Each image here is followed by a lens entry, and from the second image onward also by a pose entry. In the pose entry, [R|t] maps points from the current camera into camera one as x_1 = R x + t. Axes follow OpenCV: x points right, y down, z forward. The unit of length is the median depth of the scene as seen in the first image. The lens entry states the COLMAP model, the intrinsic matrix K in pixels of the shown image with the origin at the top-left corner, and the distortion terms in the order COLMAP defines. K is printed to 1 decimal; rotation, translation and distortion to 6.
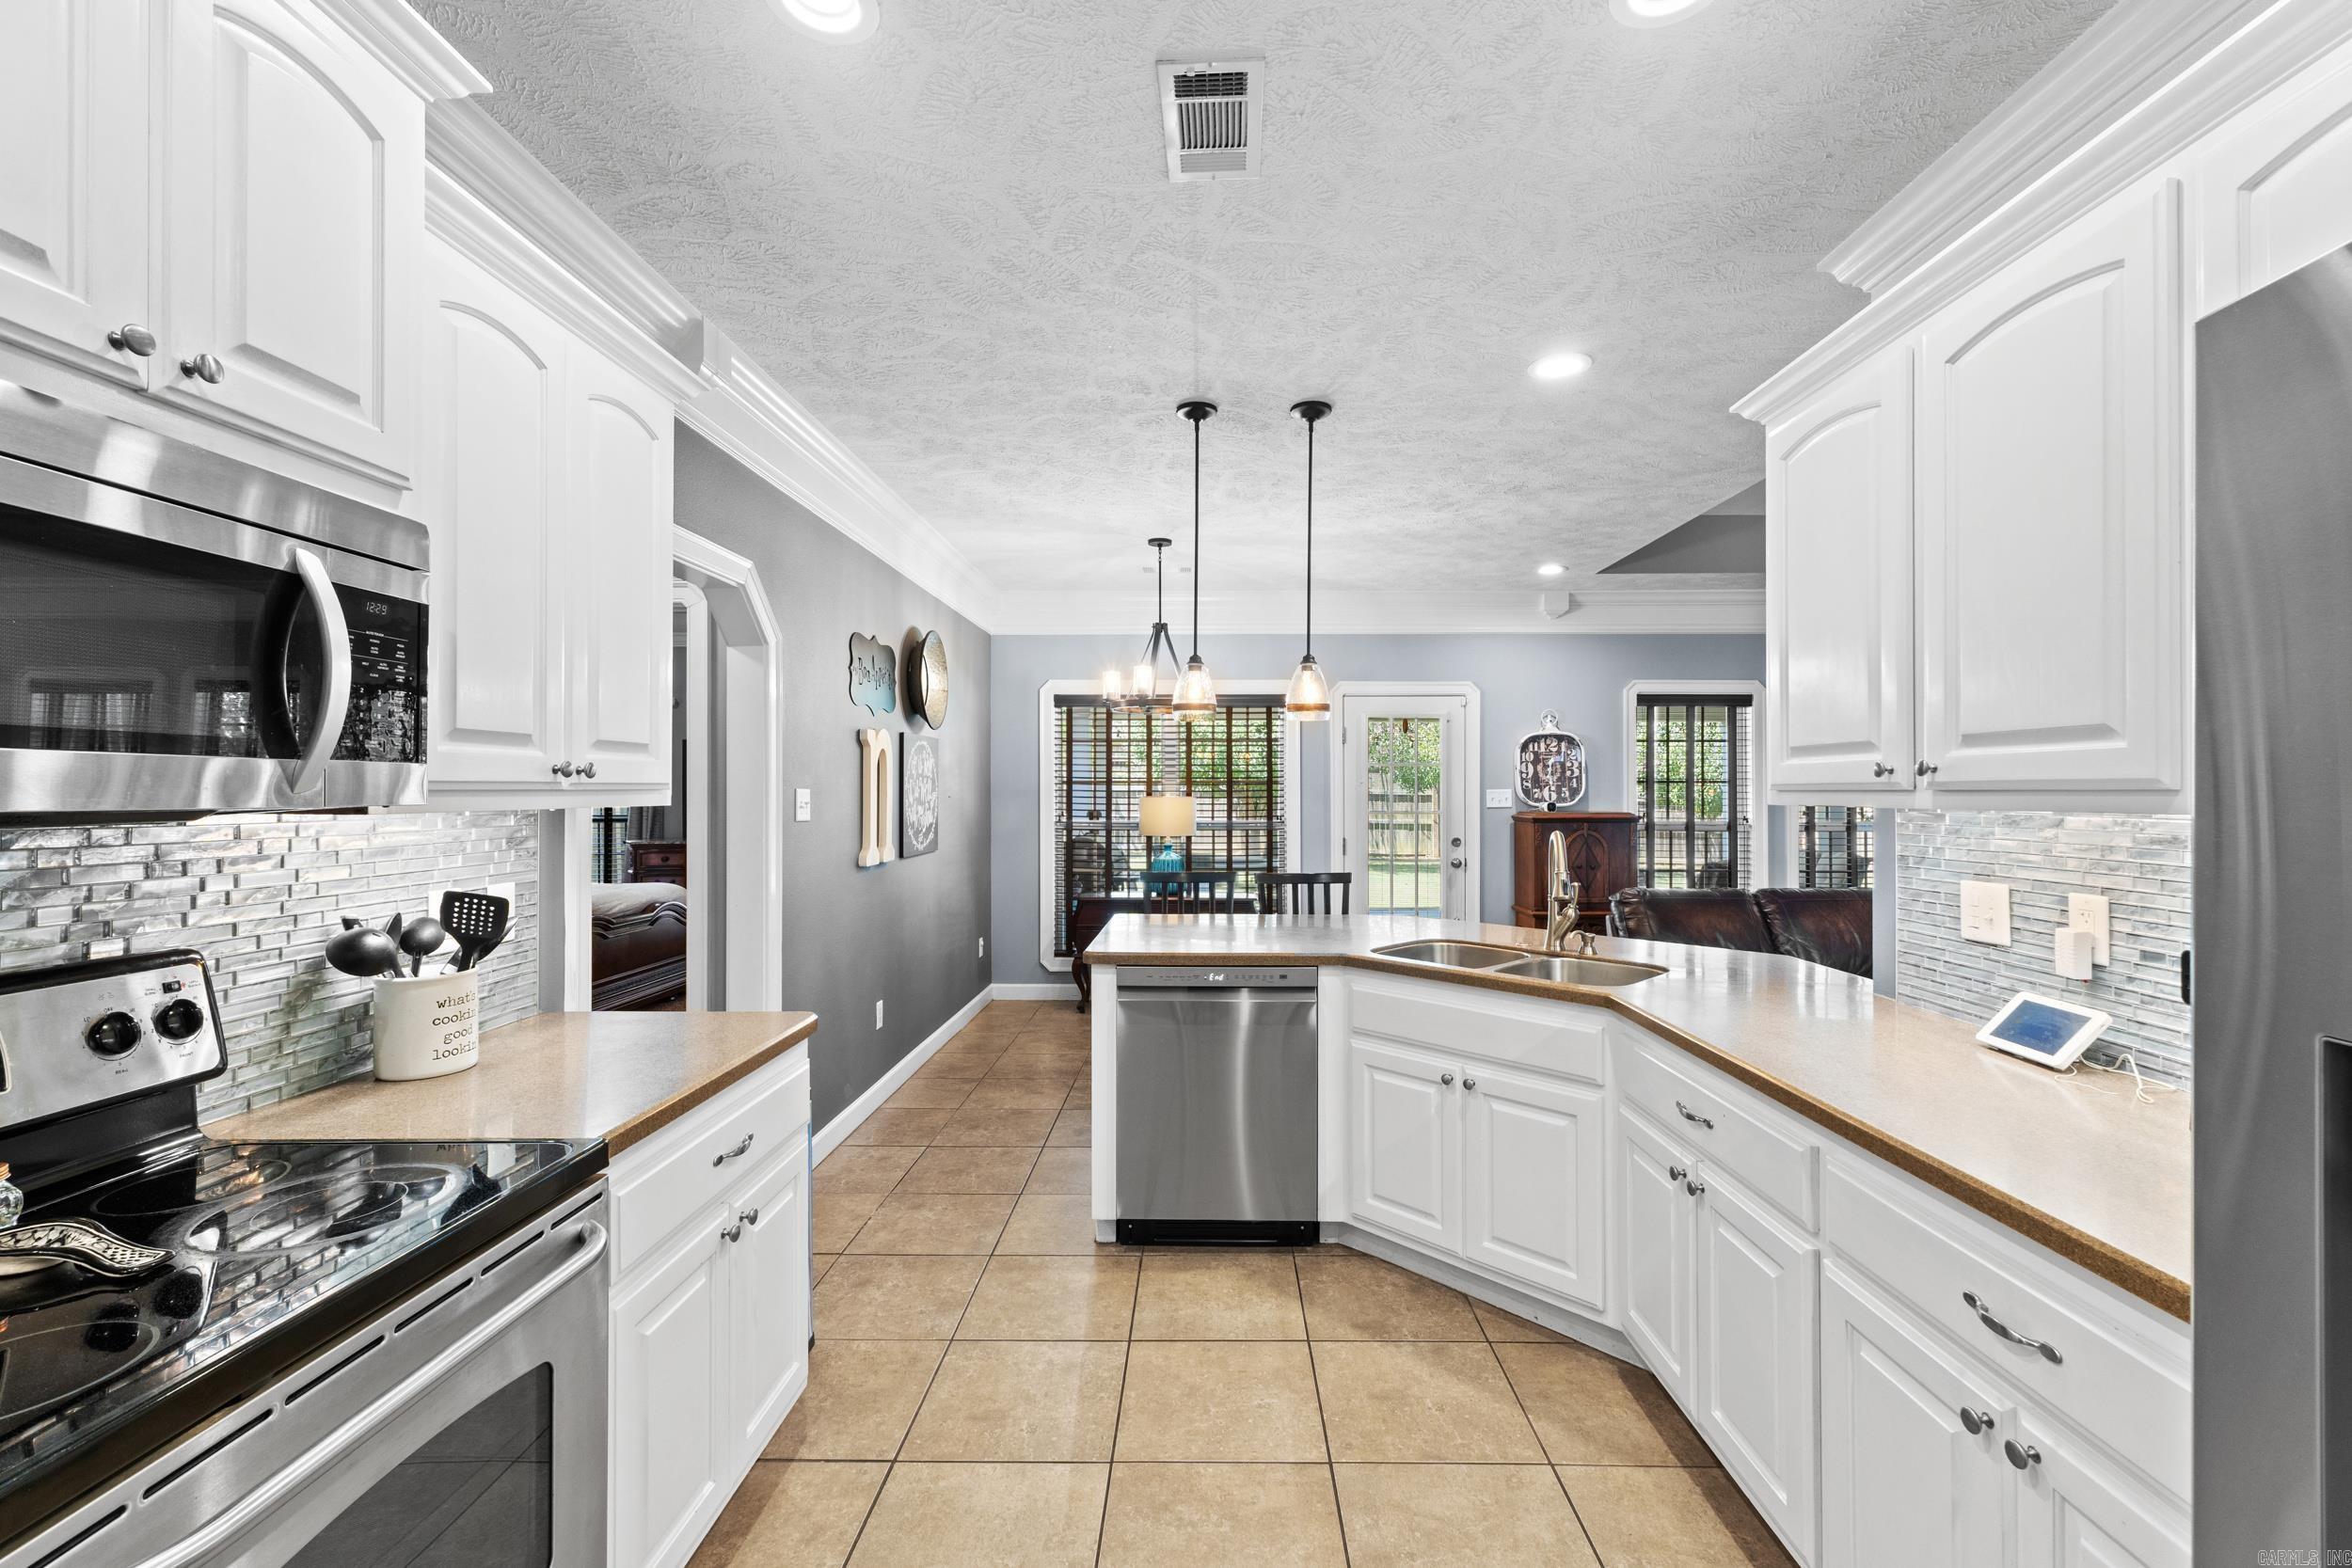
lens RADIAL K [[1010.6, 0, 1190.3], [0, 1010.6, 787.4], [0, 0, 1]] dist [0.005561, 0.000062]
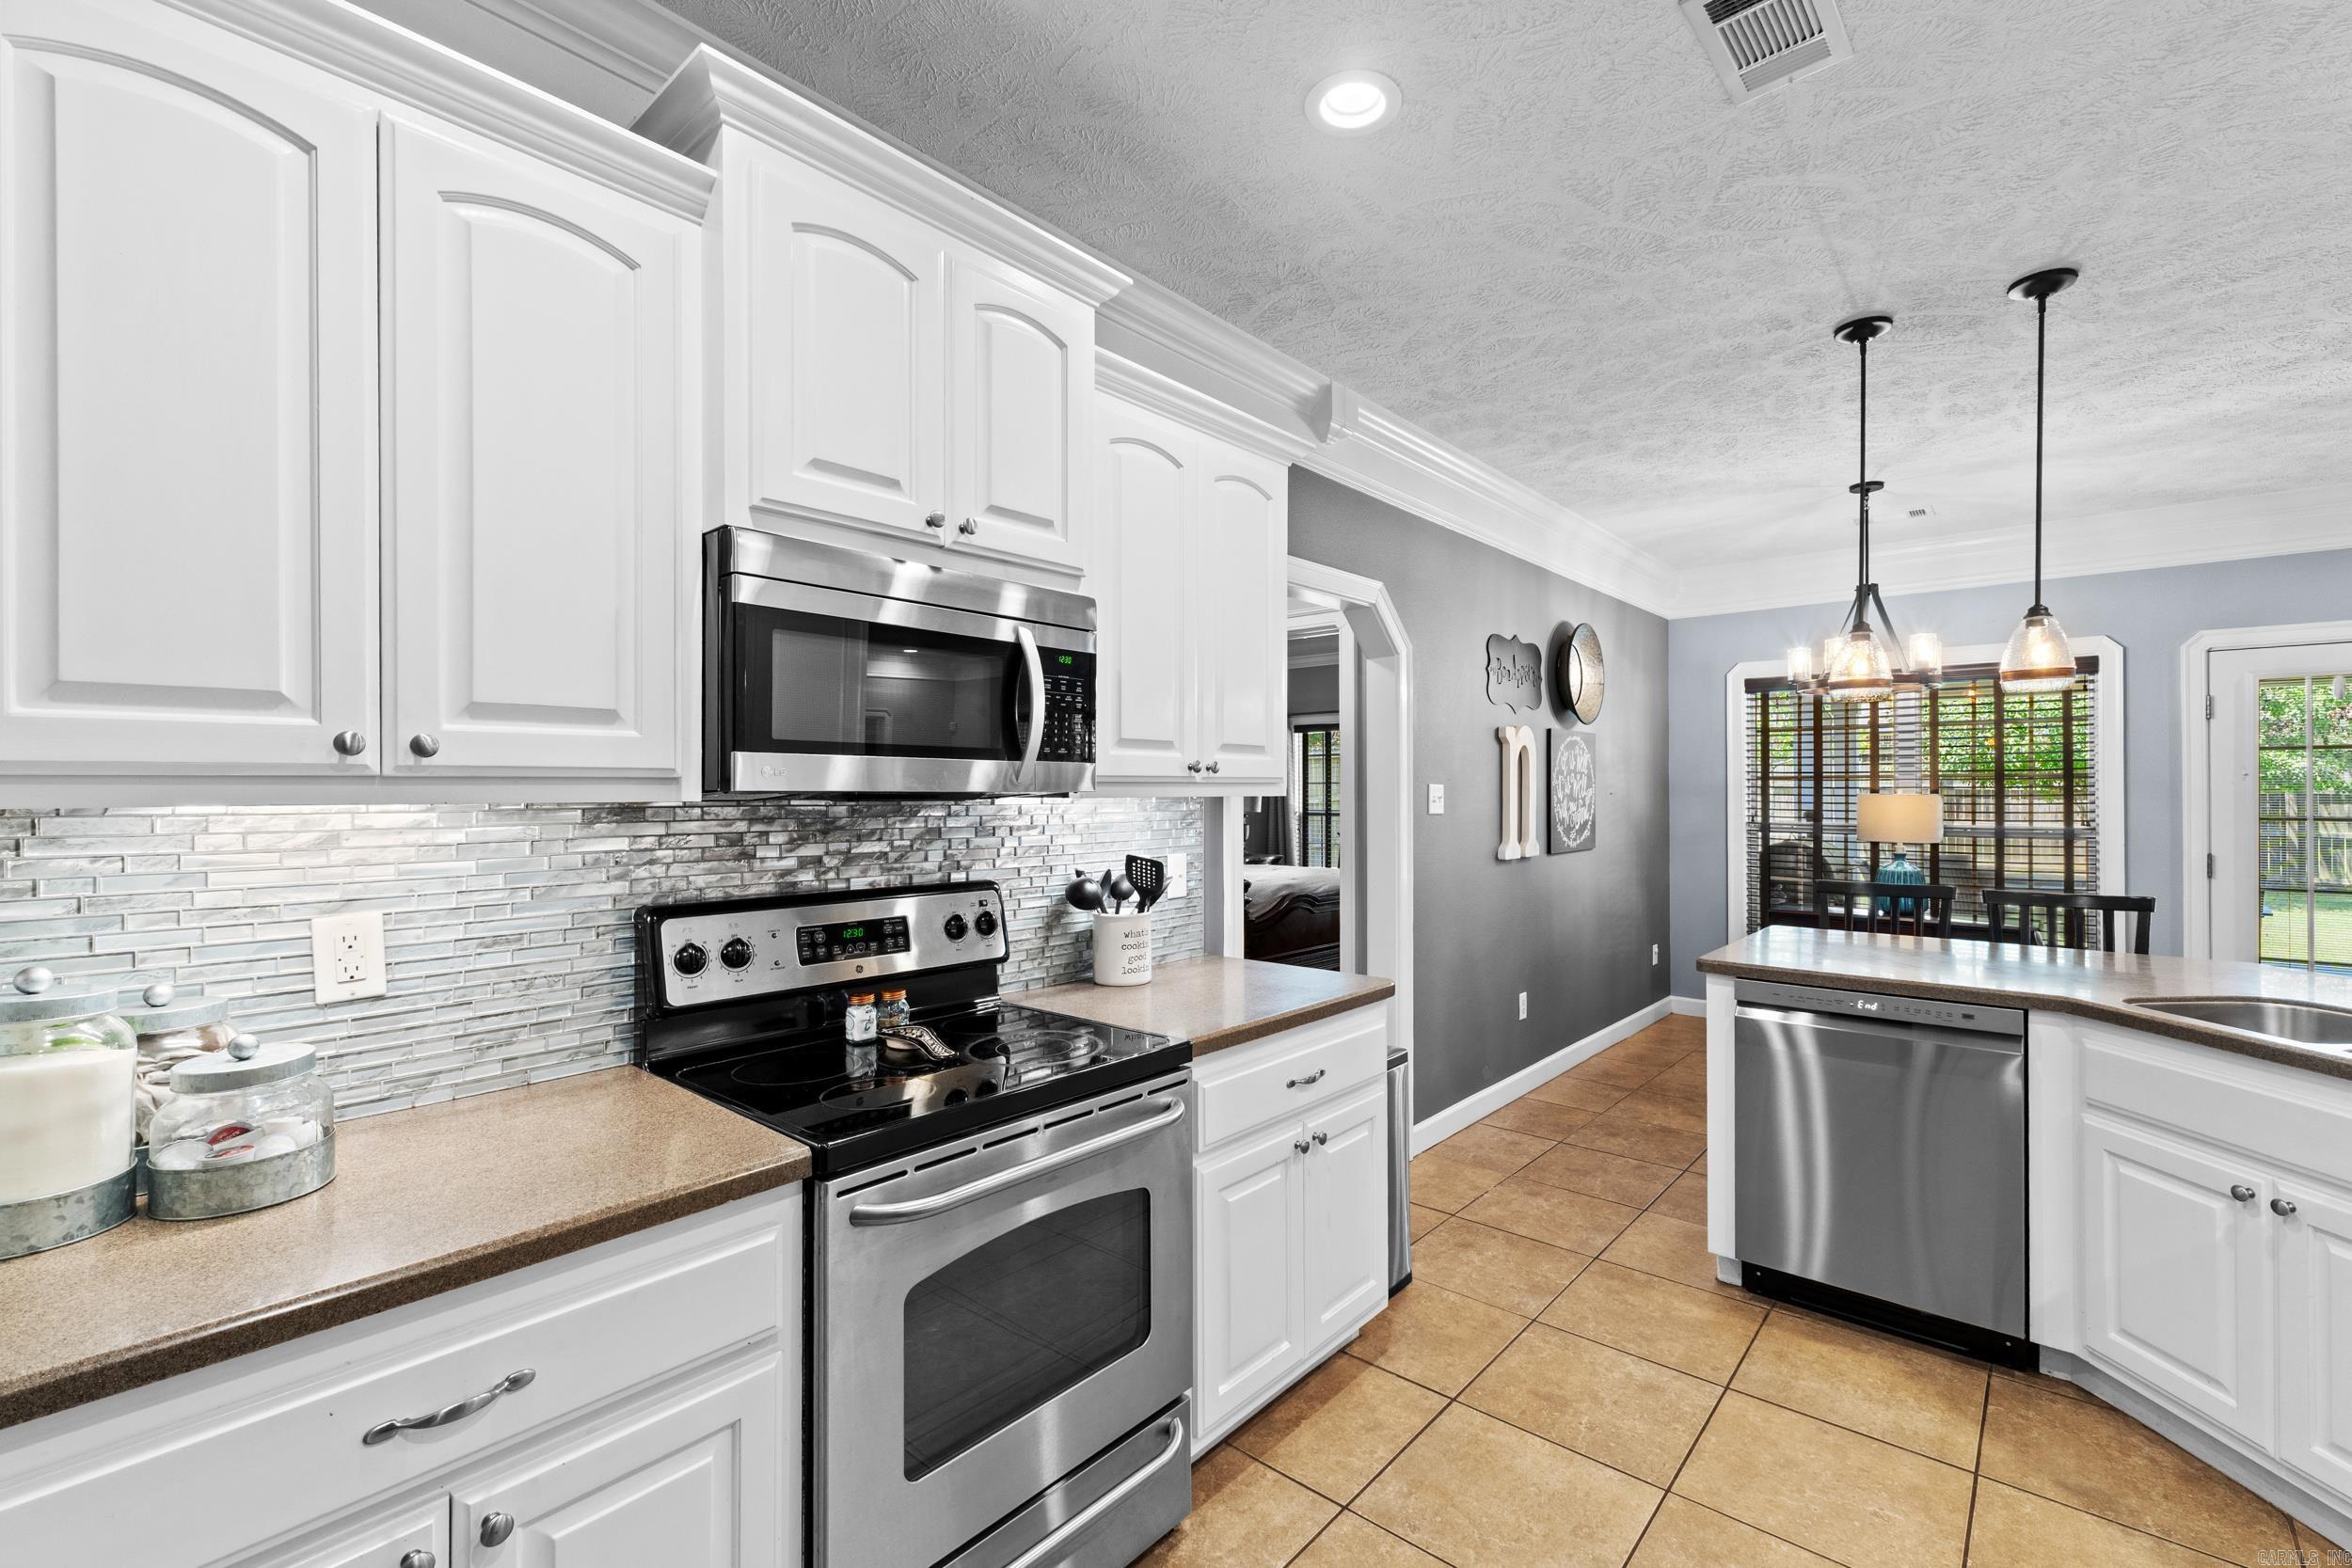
lens RADIAL K [[1010.6, 0, 1159.1], [0, 1010.6, 792.6], [0, 0, 1]] dist [0.005561, 0.000062]
pose [[0.754663, 0.001623, -0.656111, 0.148989], [0.001971, 0.999987, 0.004741, 0.006663], [0.656110, -0.004871, 0.754650, -0.019479]]
